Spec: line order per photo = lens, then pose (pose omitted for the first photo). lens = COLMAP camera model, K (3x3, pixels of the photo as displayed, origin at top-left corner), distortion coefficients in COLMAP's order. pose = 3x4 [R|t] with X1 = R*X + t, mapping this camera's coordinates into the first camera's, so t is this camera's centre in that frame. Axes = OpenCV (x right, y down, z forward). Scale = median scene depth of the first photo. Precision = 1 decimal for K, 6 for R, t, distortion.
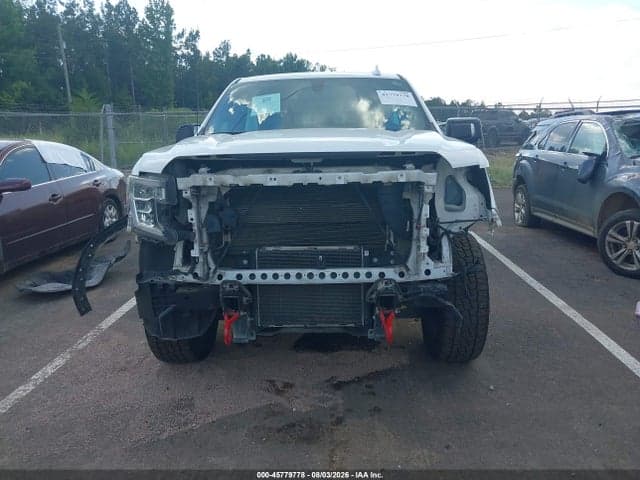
lens RADIAL K [[510.1, 0, 321.8], [0, 510.1, 223.4], [0, 0, 1]] dist [0.012623, 0.005388]
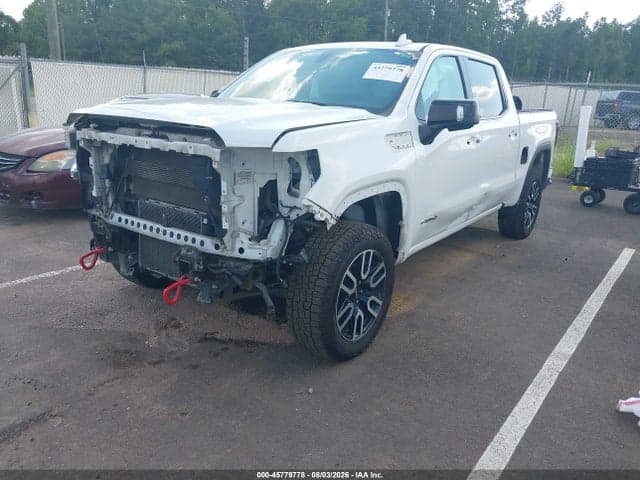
lens RADIAL K [[509.3, 0, 320.0], [0, 509.3, 240.0], [0, 0, 1]] dist [0.010688, -0.016241]
pose [[0.830872, 0.205525, -0.517119, 0.818903], [-0.158841, 0.978227, 0.133574, -0.078787], [0.533312, -0.028843, 0.845427, 0.240160]]
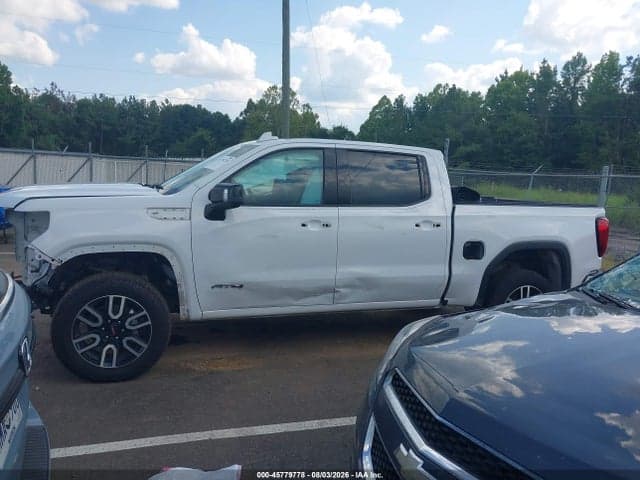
lens RADIAL K [[515.7, 0, 323.6], [0, 515.7, 239.1], [0, 0, 1]] dist [0.010556, -0.000895]
pose [[0.377774, 0.147766, -0.914031, 1.805411], [-0.227892, 0.971653, 0.062893, -0.290992], [0.897414, 0.184541, 0.400740, 1.121235]]
